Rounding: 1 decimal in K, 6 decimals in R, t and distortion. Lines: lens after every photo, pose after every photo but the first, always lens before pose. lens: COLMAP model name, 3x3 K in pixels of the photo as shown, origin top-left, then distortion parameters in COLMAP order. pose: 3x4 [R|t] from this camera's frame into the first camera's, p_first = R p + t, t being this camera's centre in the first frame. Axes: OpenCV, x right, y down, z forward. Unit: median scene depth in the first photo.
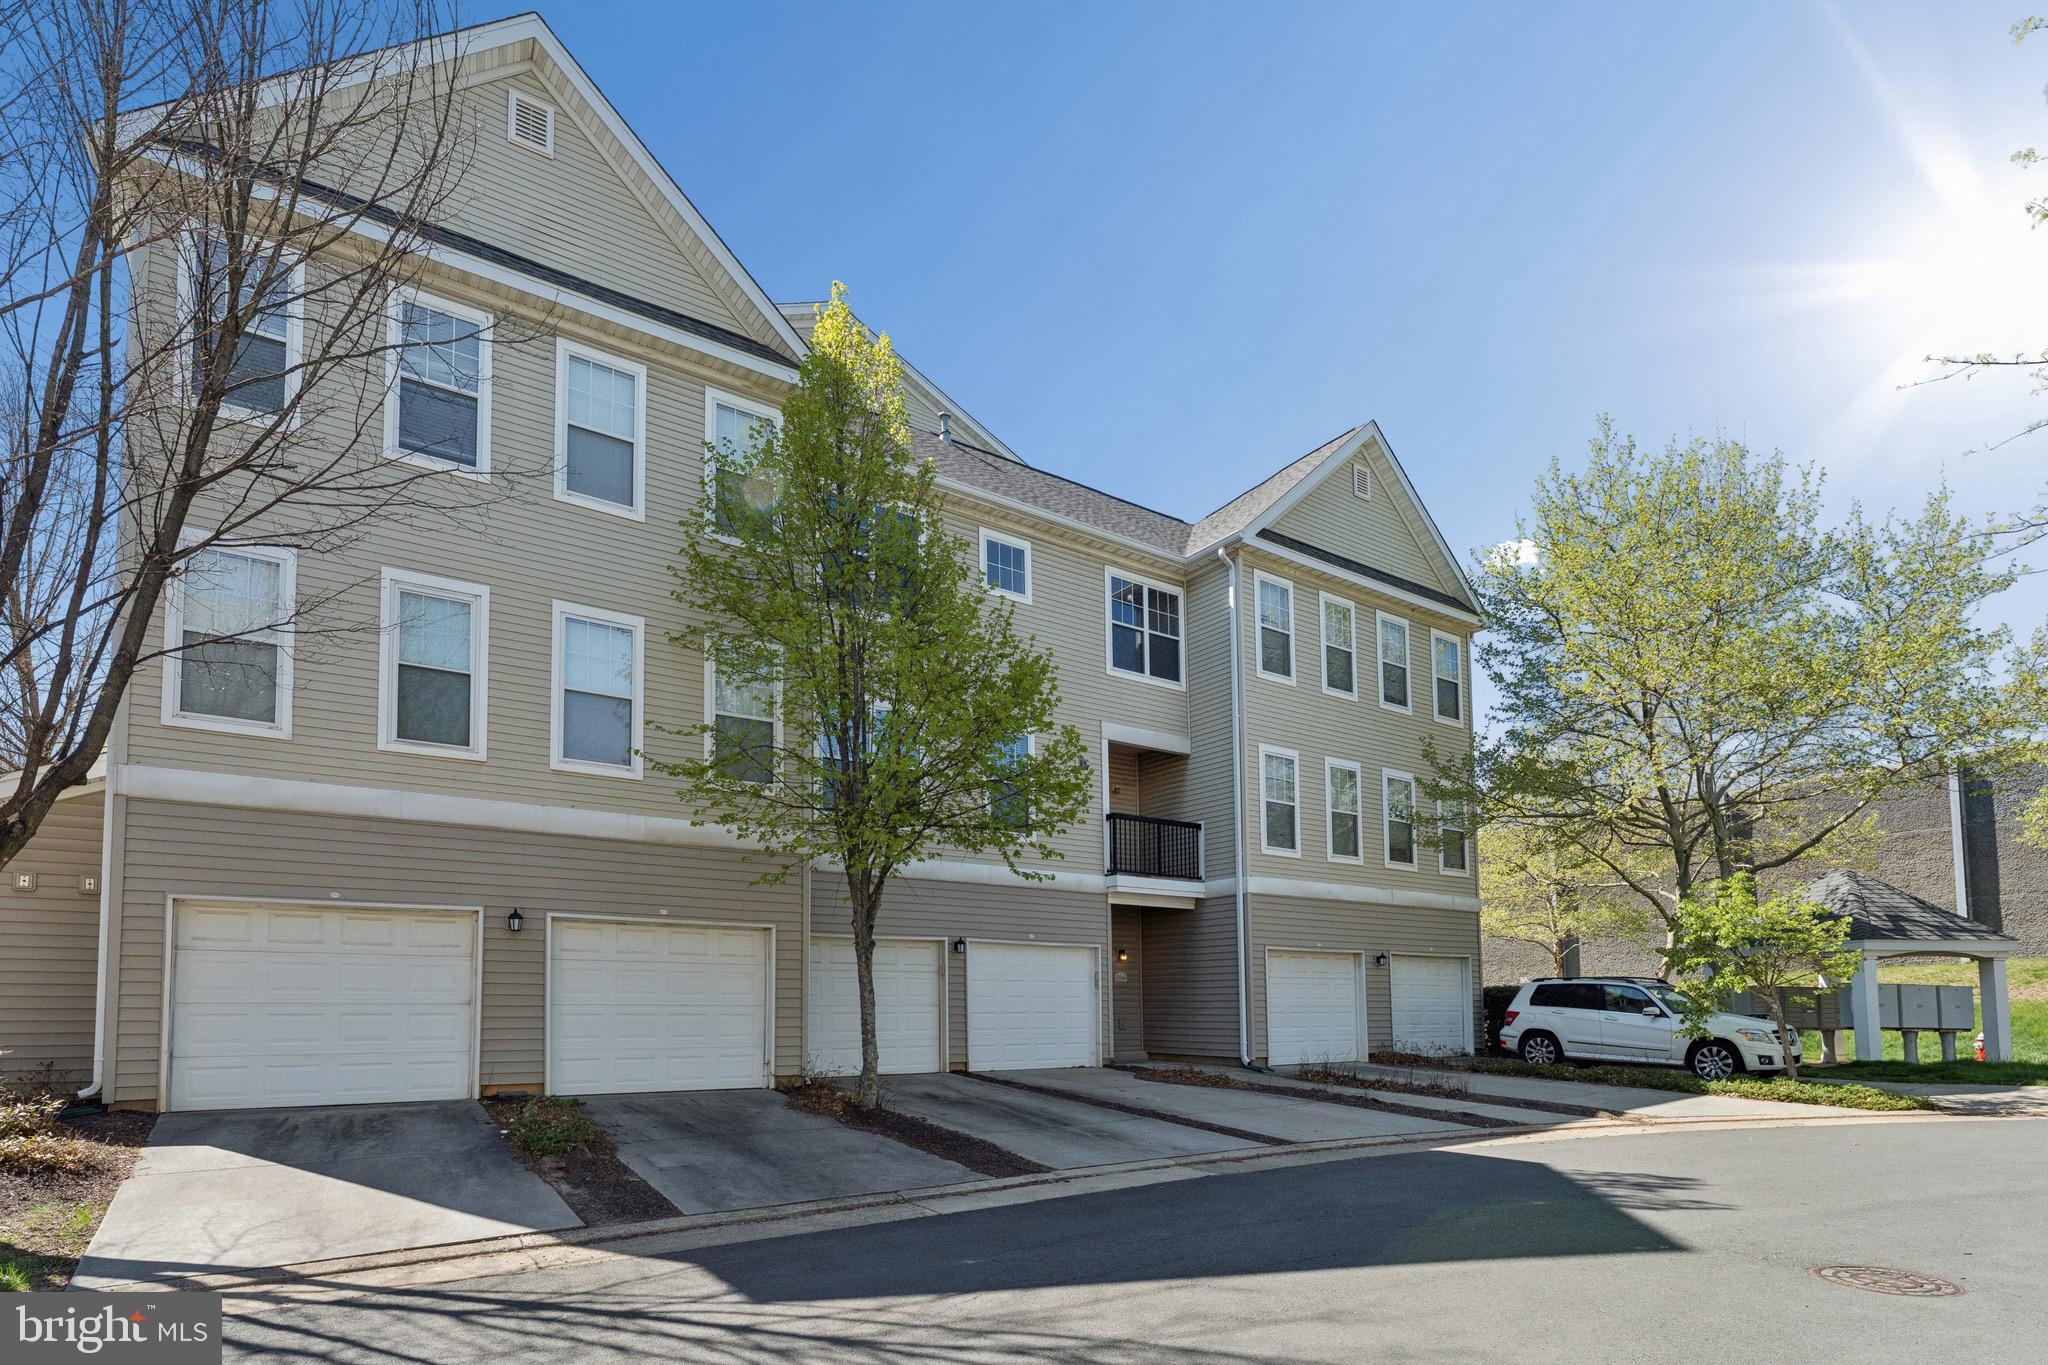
lens RADIAL K [[914.7, 0, 1013.3], [0, 914.7, 674.7], [0, 0, 1]] dist [-0.003288, 0.000858]
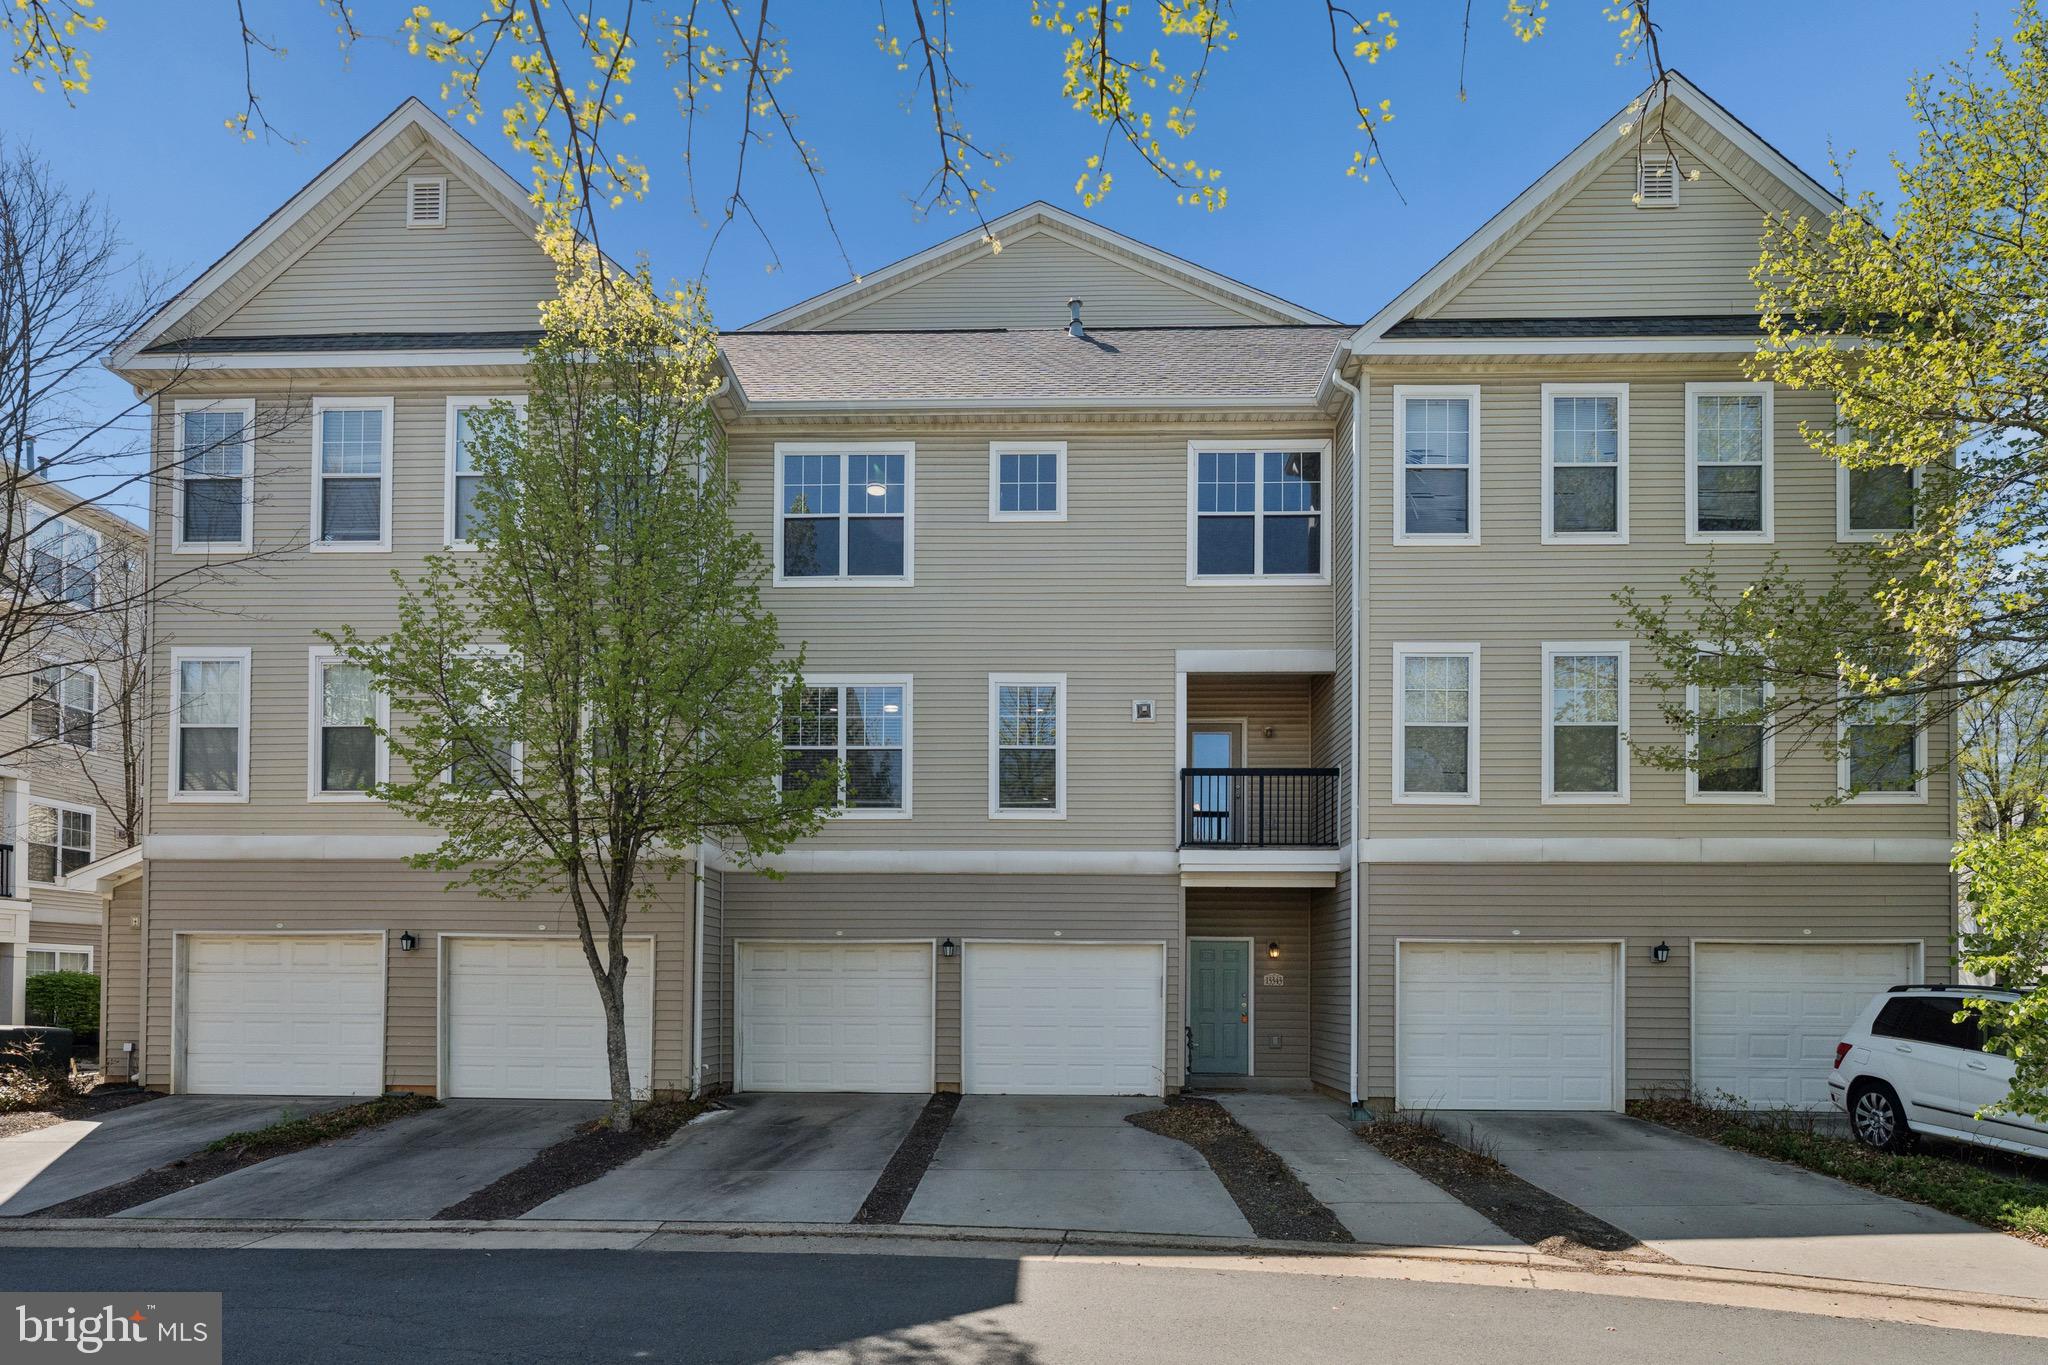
lens RADIAL K [[1056.9, 0, 1038.5], [0, 1056.9, 687.1], [0, 0, 1]] dist [-0.001123, -0.001225]
pose [[0.832748, -0.146587, -0.533894, 0.493068], [0.181824, 0.983236, 0.013644, 0.051216], [0.522944, -0.108437, 0.845441, 0.205394]]
